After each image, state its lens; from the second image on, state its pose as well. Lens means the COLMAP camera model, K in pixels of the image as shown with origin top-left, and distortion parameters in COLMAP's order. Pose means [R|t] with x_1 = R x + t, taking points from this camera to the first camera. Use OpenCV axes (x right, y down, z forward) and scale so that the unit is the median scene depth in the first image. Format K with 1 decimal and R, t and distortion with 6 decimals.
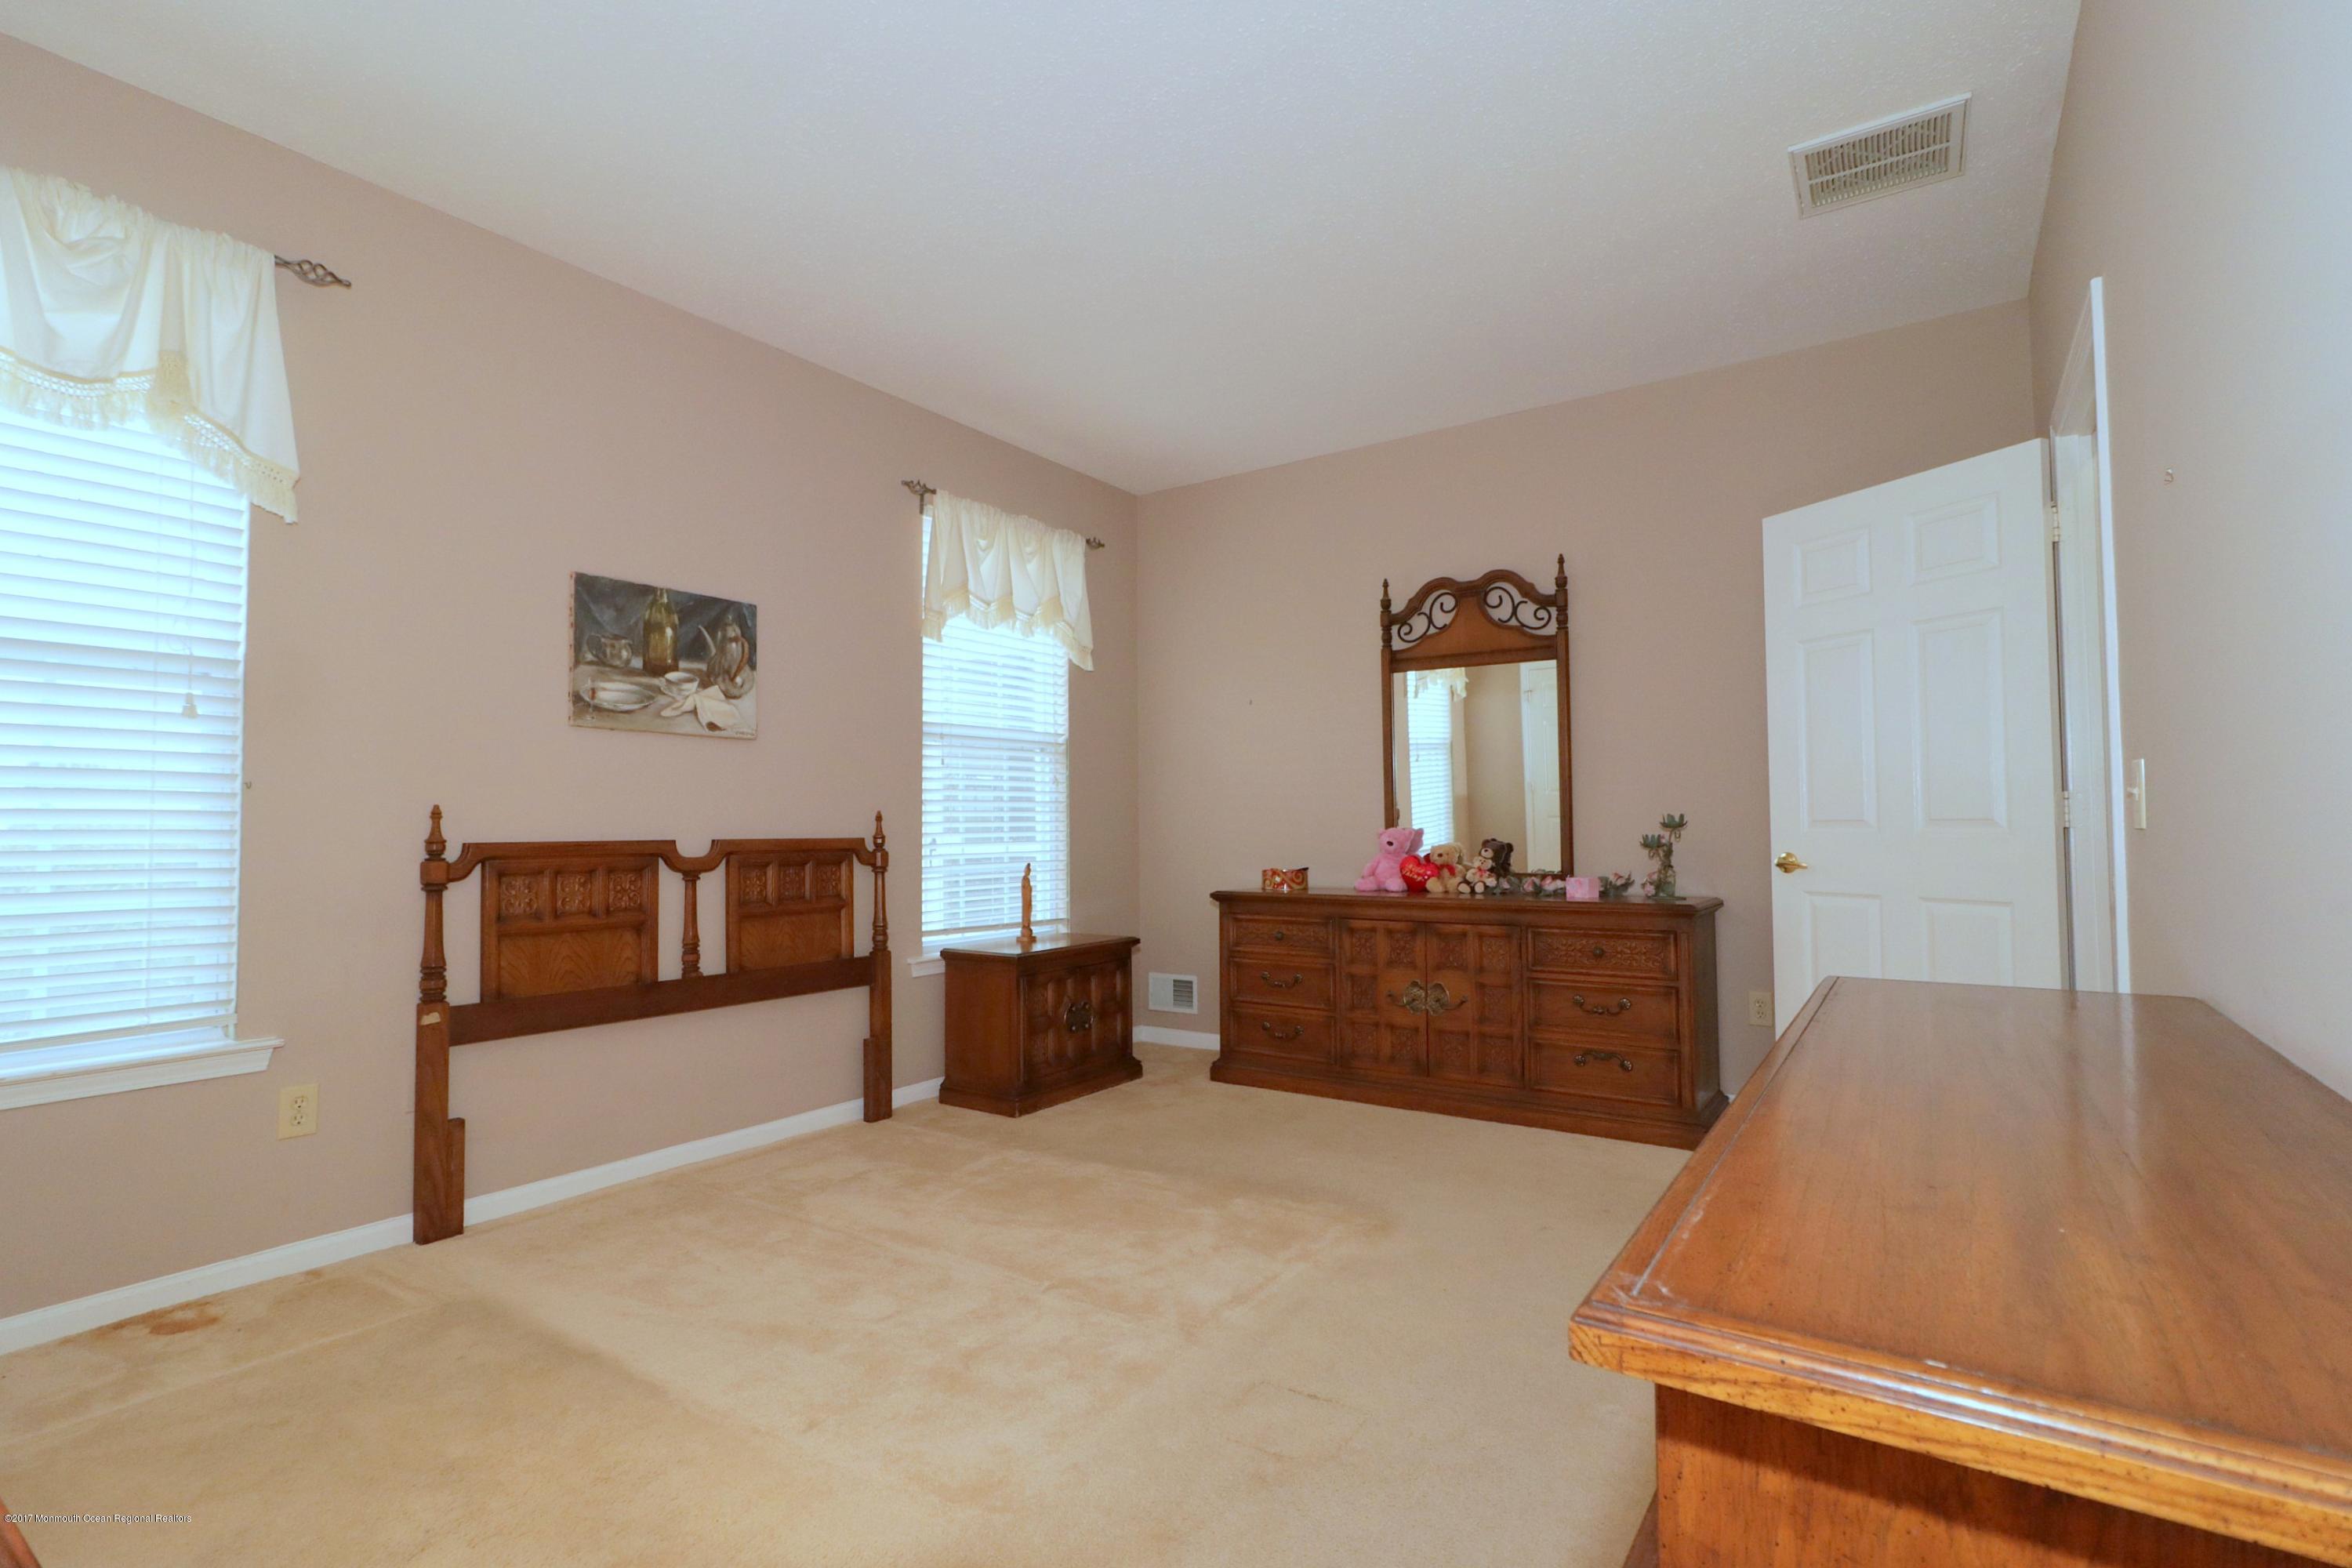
lens RADIAL K [[1081.9, 0, 1180.8], [0, 1081.9, 785.0], [0, 0, 1]] dist [-0.001495, 0.000132]
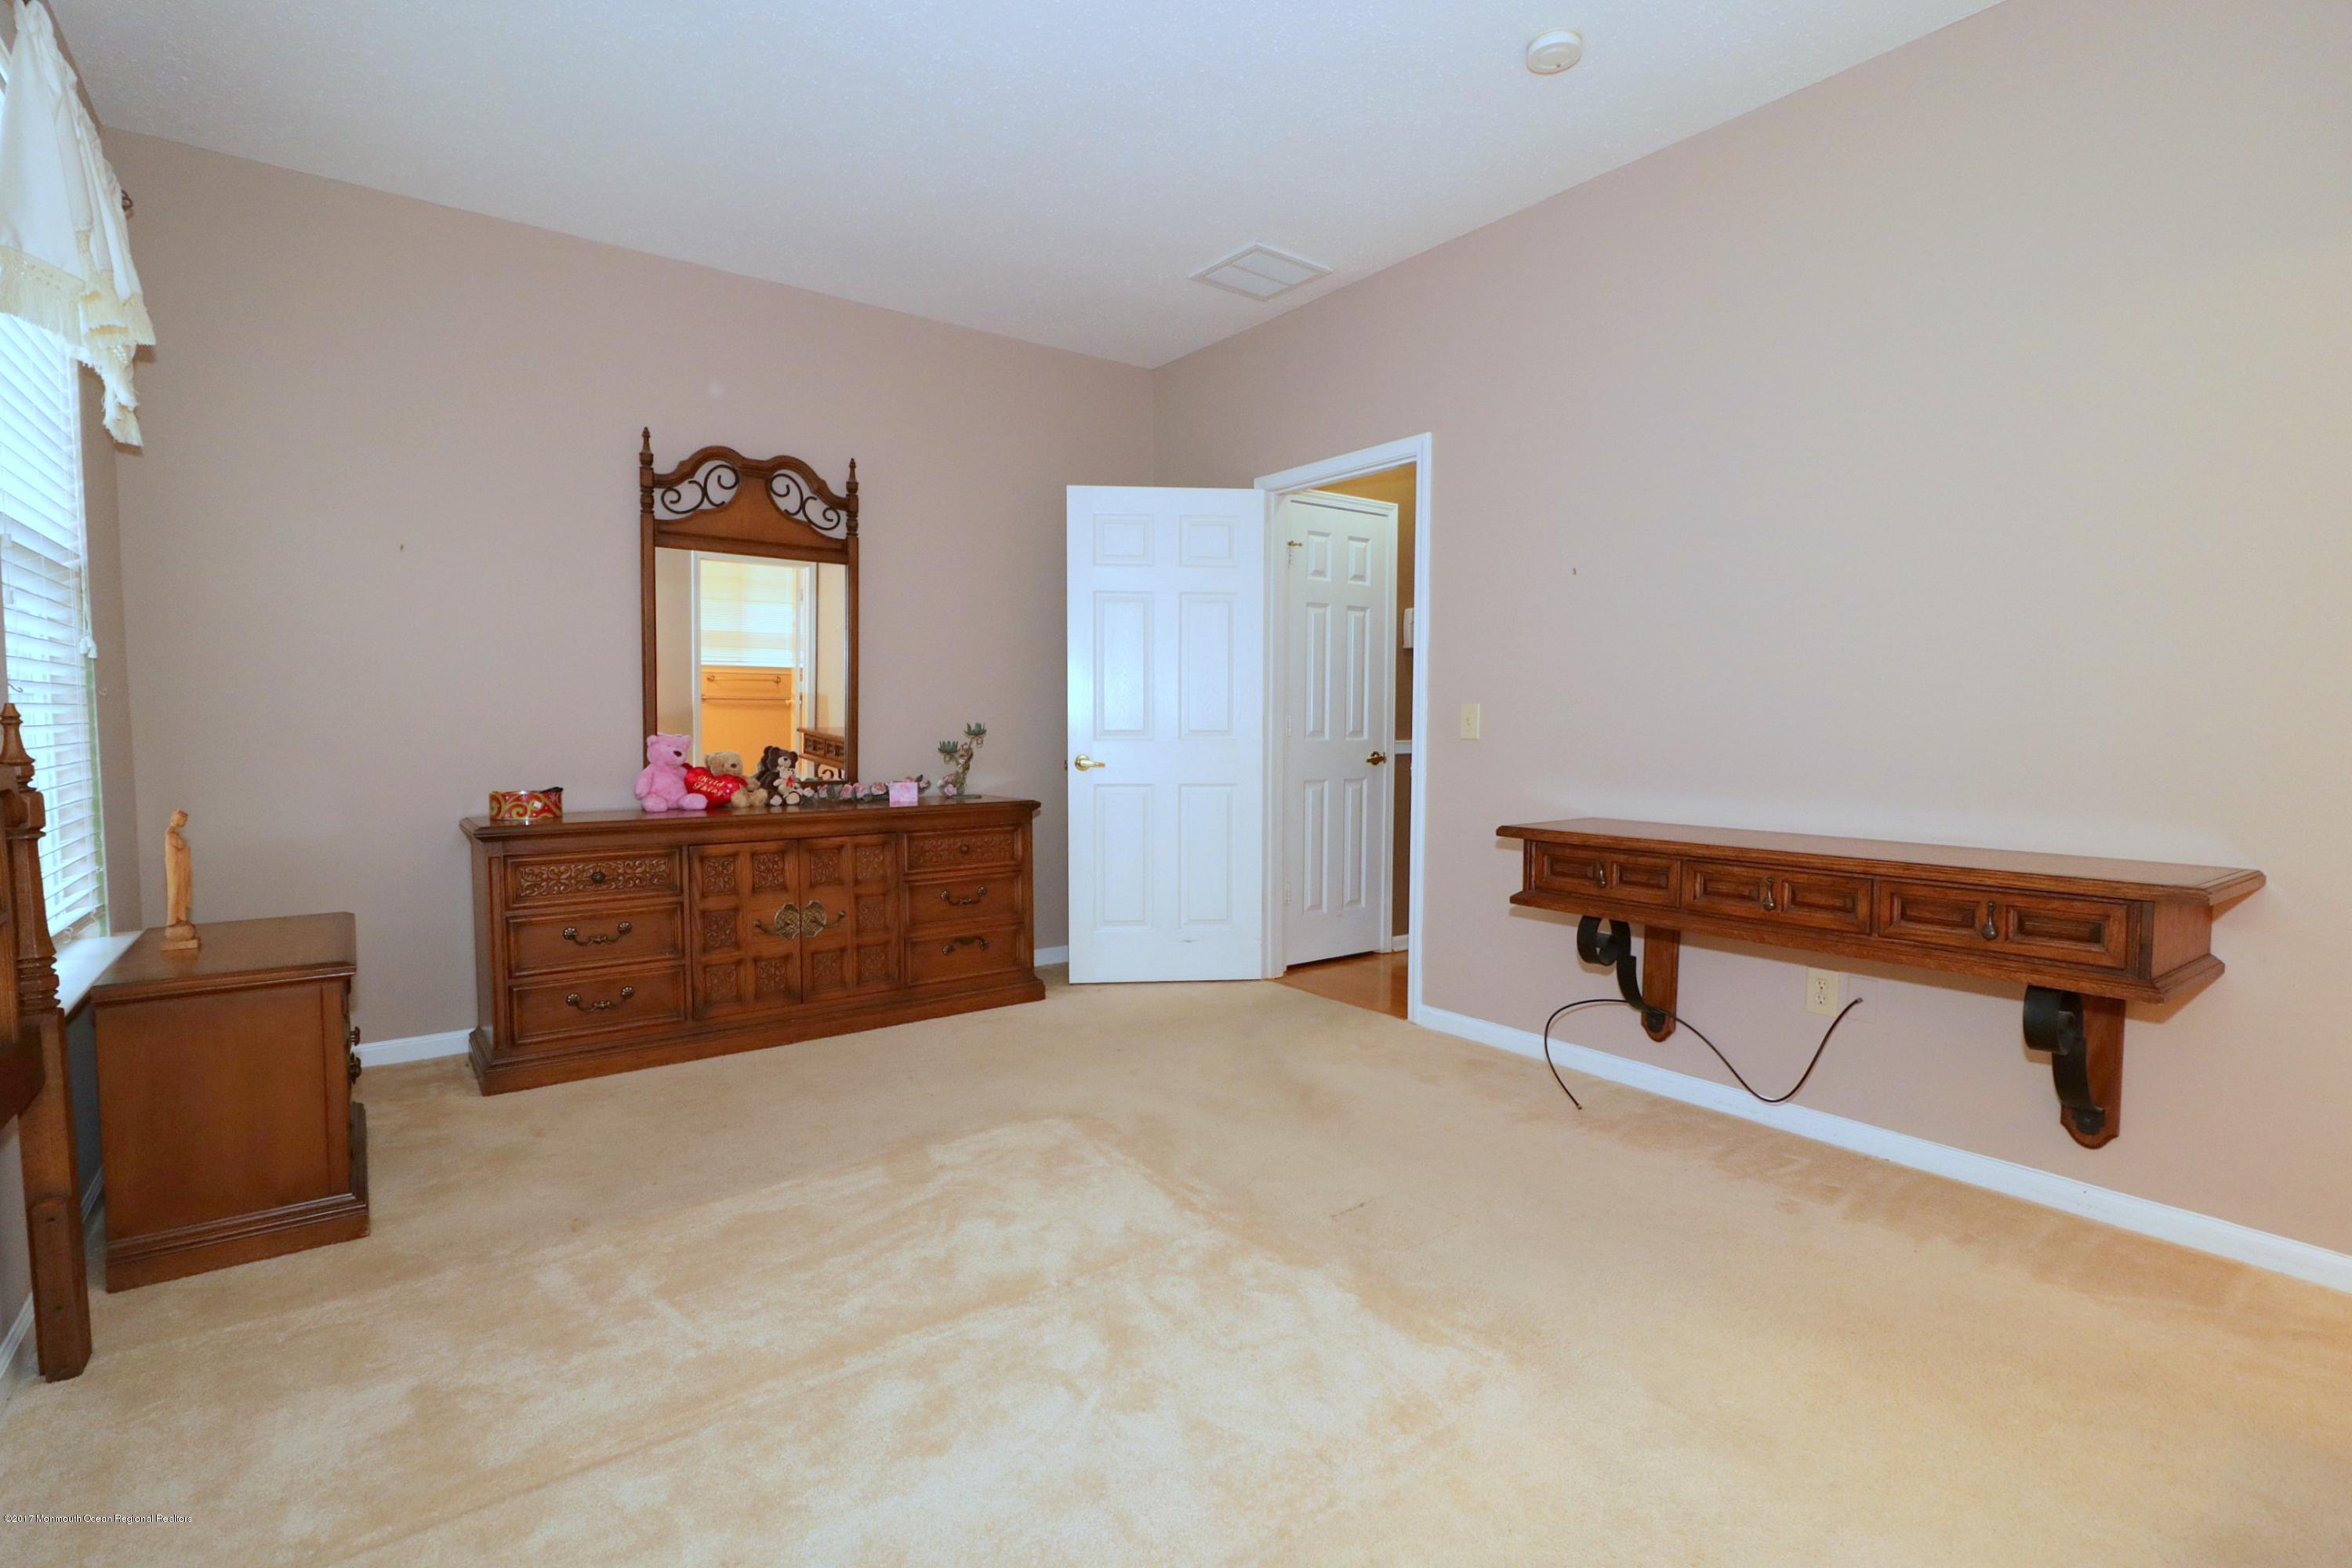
lens RADIAL K [[1081.9, 0, 1172.4], [0, 1081.9, 788.9], [0, 0, 1]] dist [-0.001495, 0.000132]
pose [[0.341345, -0.048801, 0.938670, -0.491211], [-0.040976, 0.996929, 0.066730, 0.009951], [-0.939044, -0.061241, 0.338297, 0.371843]]
